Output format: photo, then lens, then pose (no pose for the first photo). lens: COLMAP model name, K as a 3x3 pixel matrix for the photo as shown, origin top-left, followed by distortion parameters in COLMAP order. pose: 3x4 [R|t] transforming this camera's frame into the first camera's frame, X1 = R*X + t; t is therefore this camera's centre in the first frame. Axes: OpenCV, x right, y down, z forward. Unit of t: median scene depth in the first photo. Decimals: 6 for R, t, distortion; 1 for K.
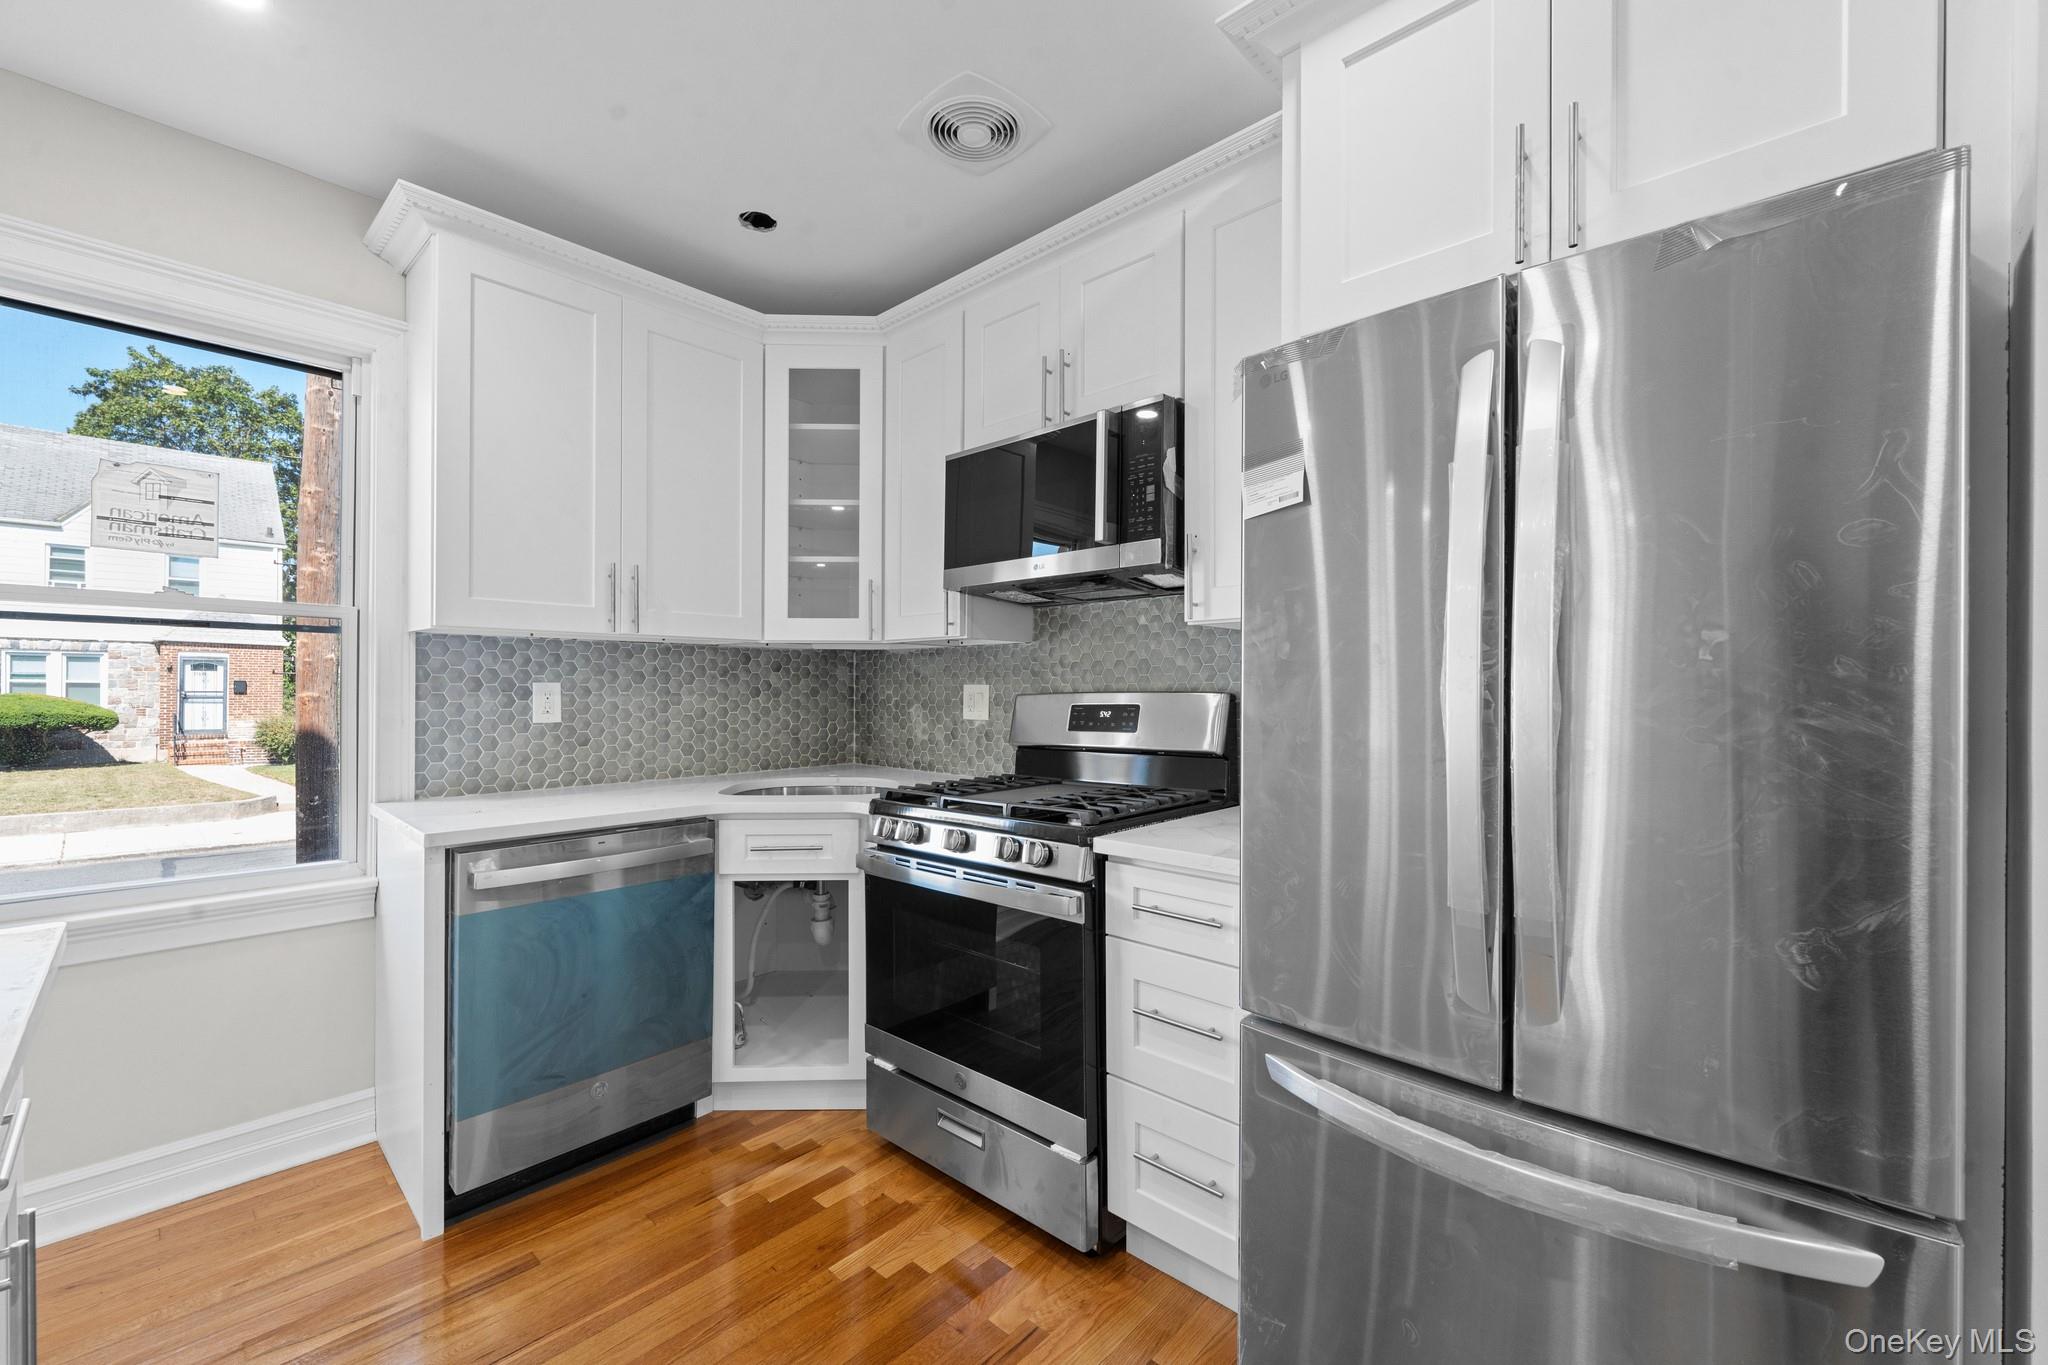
lens RADIAL K [[820.7, 0, 1014.4], [0, 820.7, 688.5], [0, 0, 1]] dist [-0.000186, -0.000602]
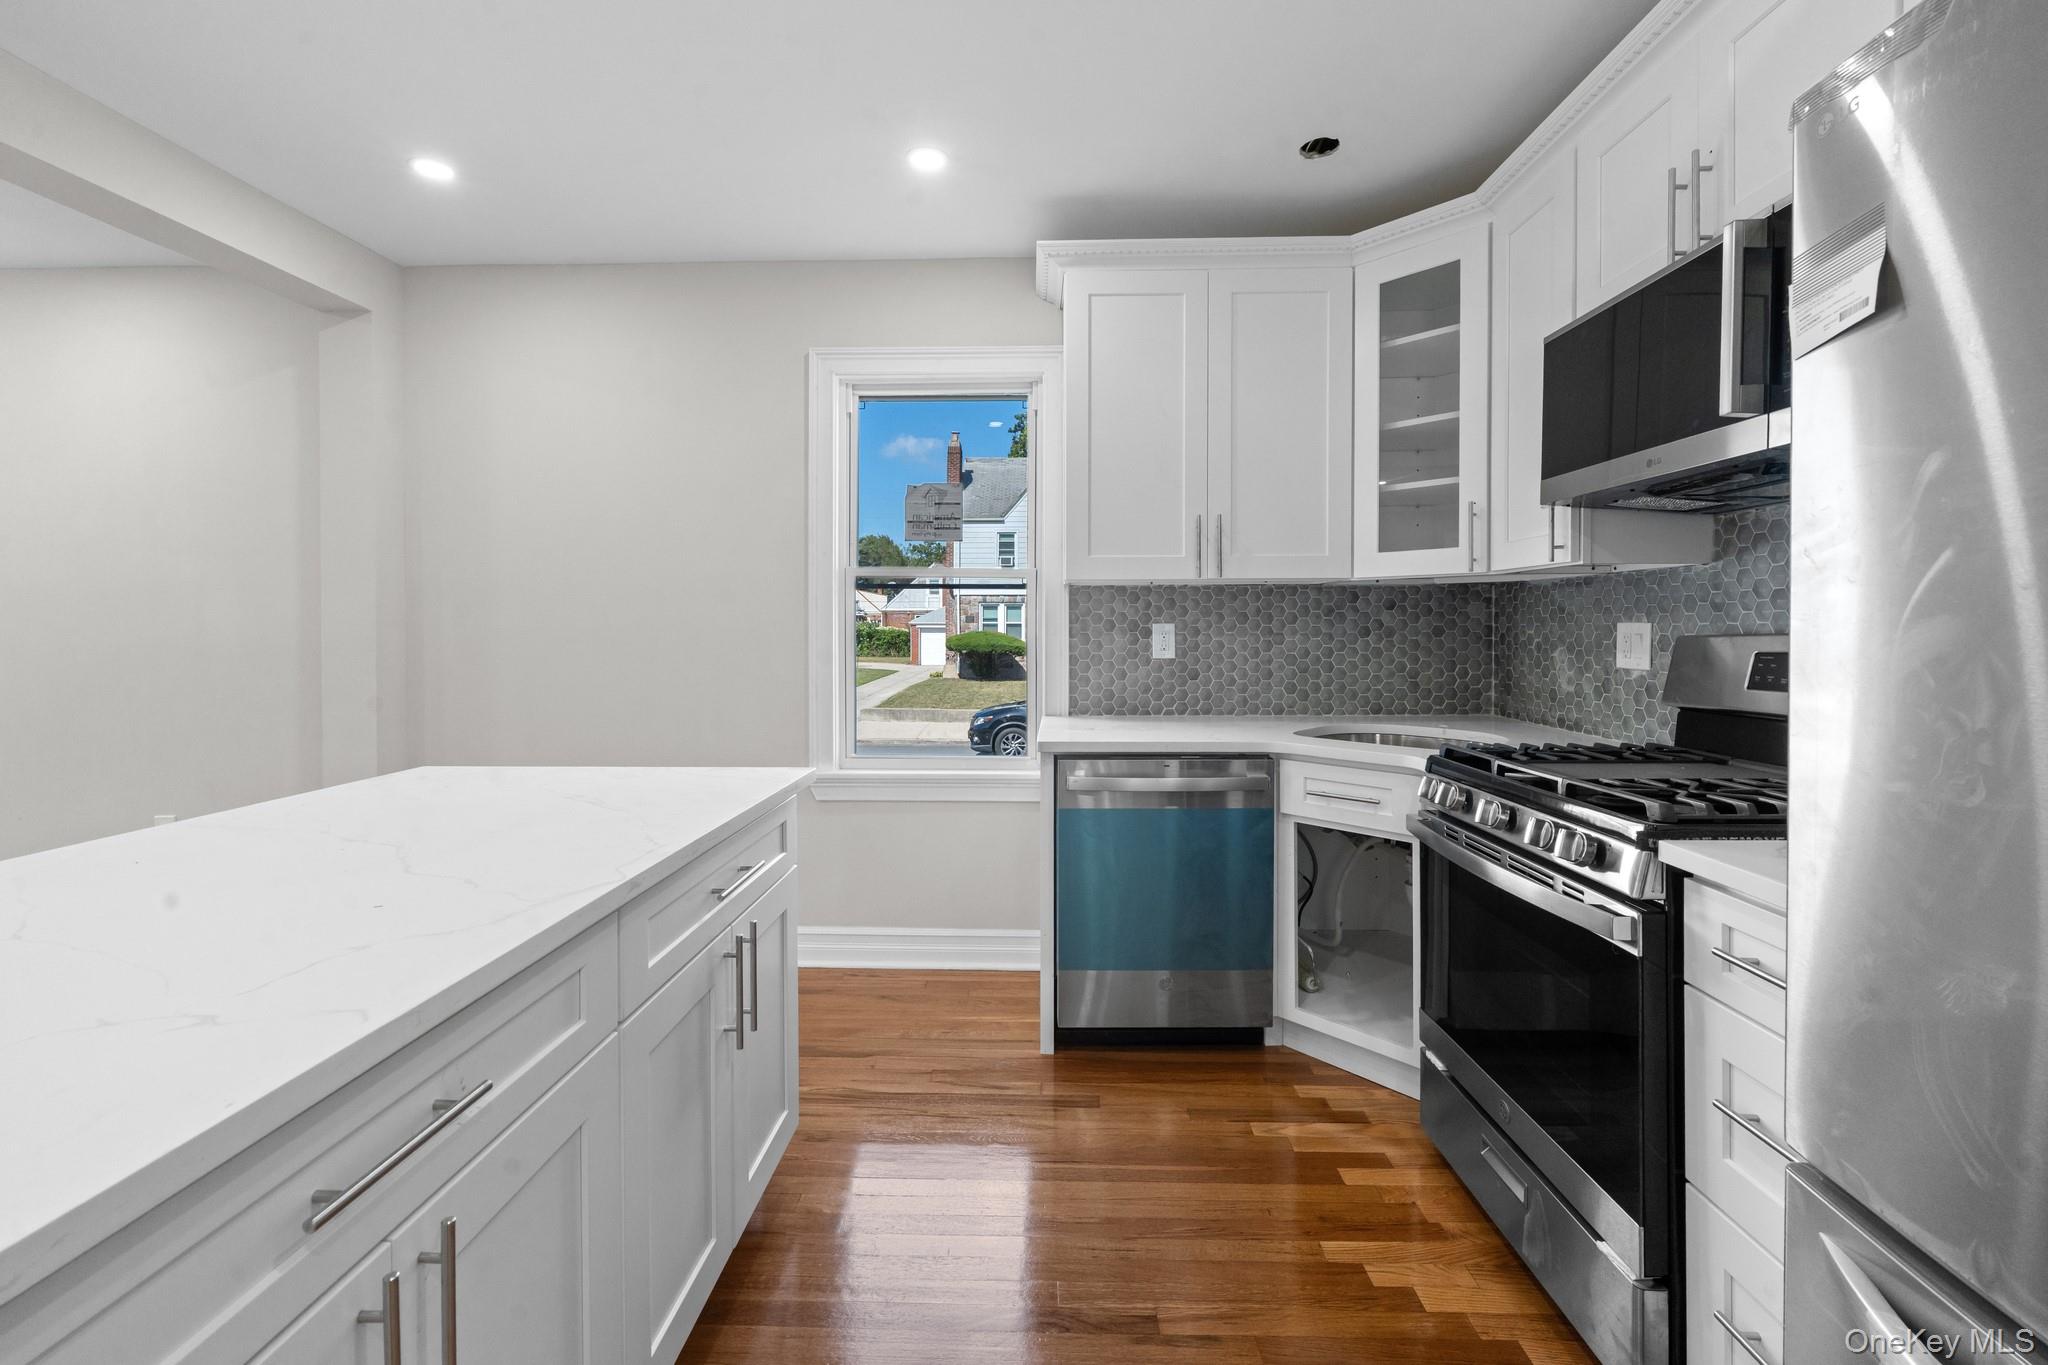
lens RADIAL K [[838.5, 0, 1025.7], [0, 838.5, 632.0], [0, 0, 1]] dist [-0.001761, -0.000526]
pose [[0.660661, 0.001929, -0.750682, 0.196370], [0.003345, 0.999979, 0.005514, -0.002599], [0.750677, -0.006153, 0.660641, 0.079017]]
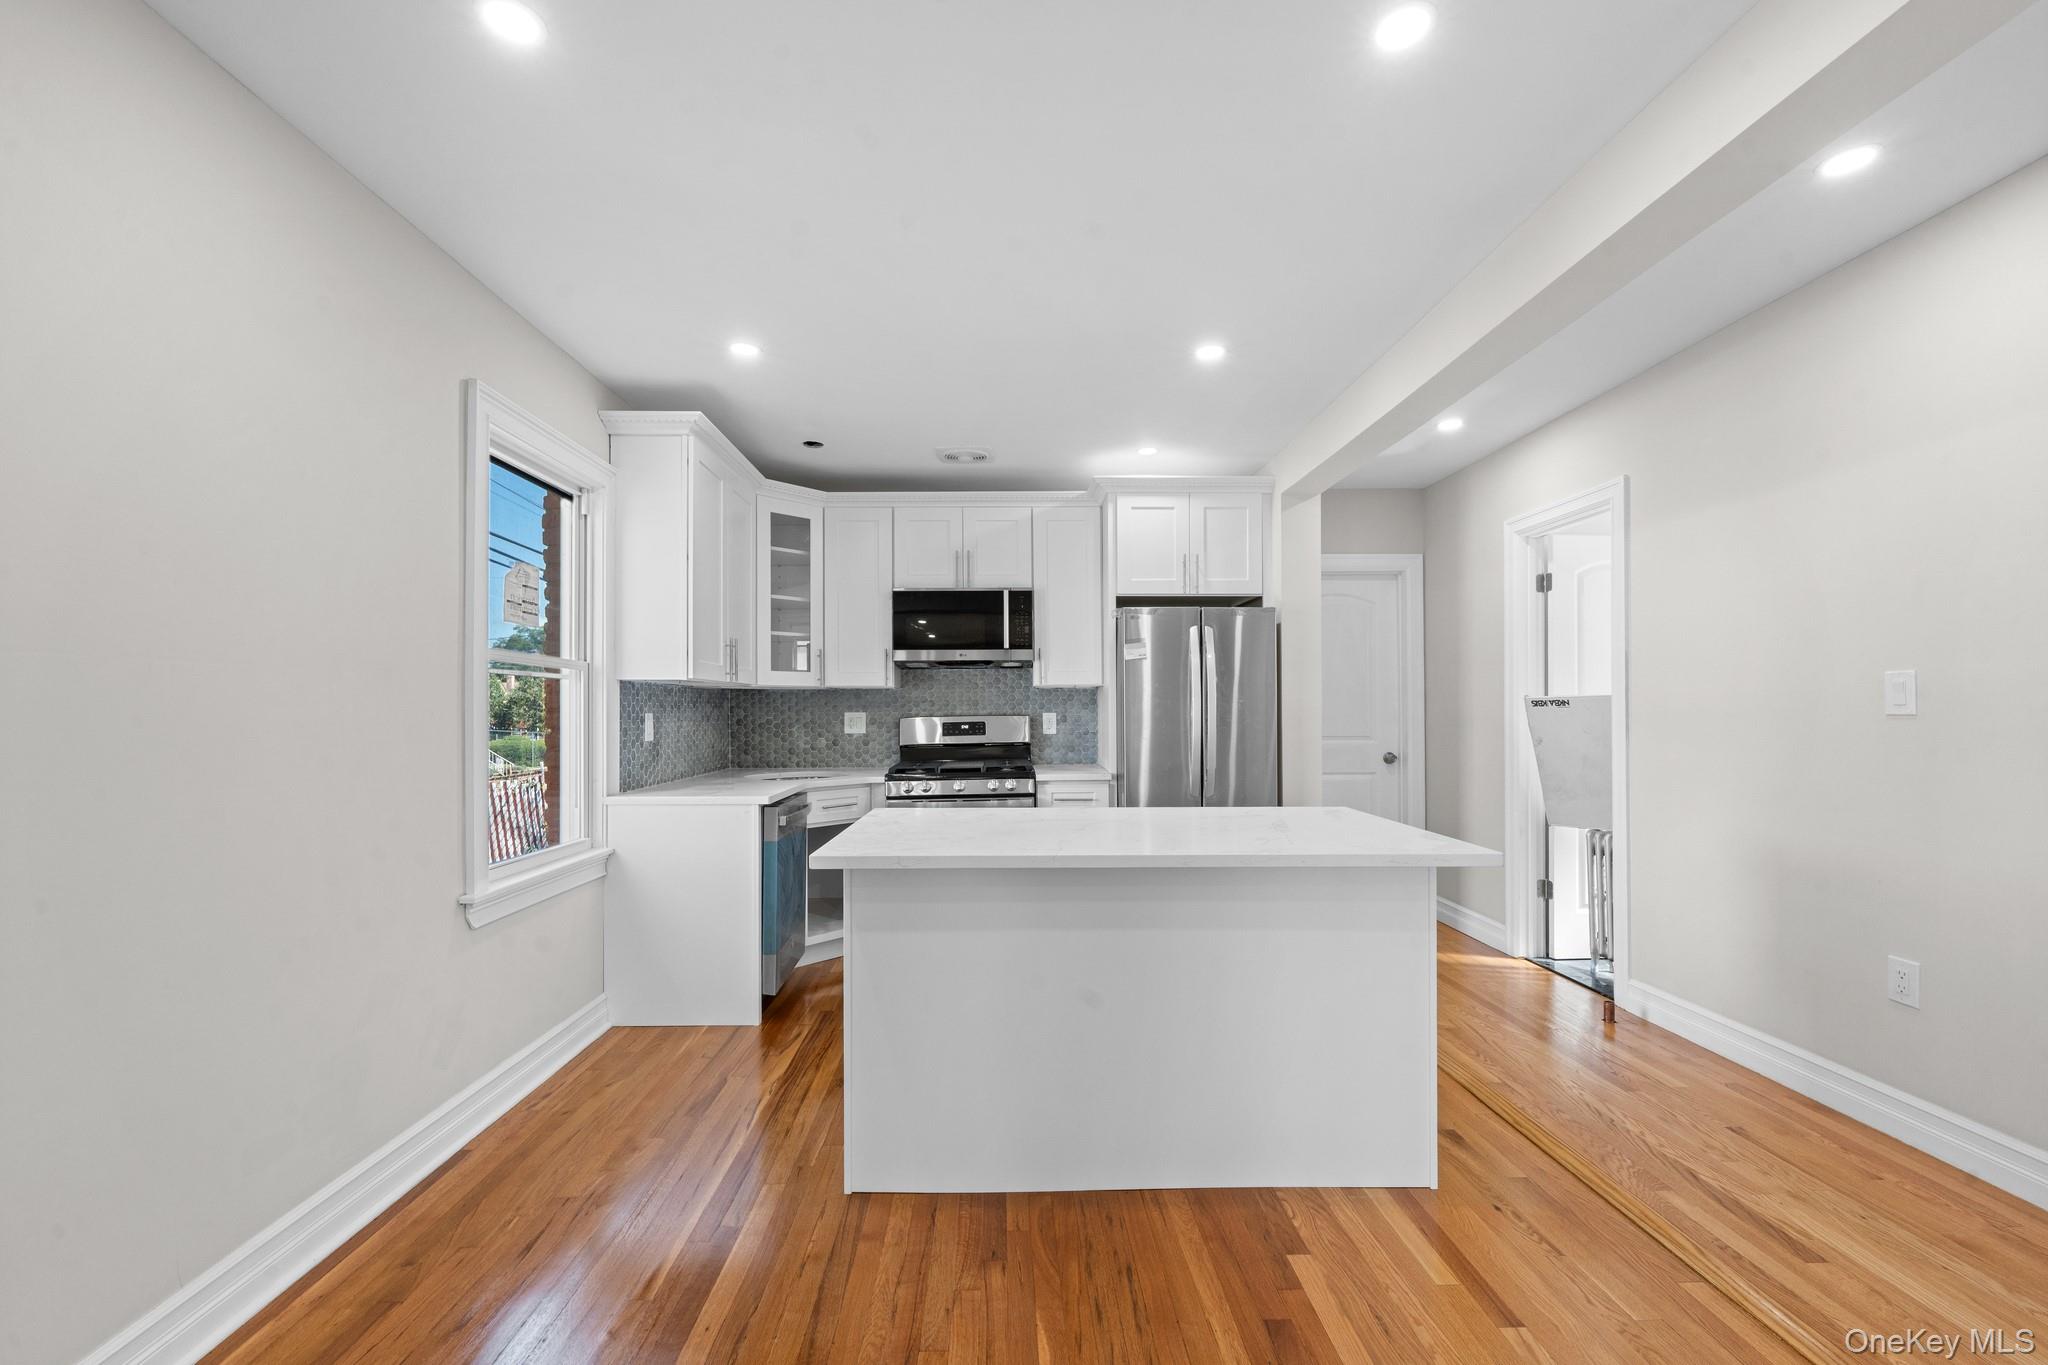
lens RADIAL K [[821.3, 0, 1023.2], [0, 821.3, 705.2], [0, 0, 1]] dist [-0.000056, -0.000116]
pose [[0.714728, -0.001805, 0.699400, -1.162742], [0.007766, 0.999956, -0.005356, -0.009152], [-0.699359, 0.009259, 0.714710, -0.517006]]
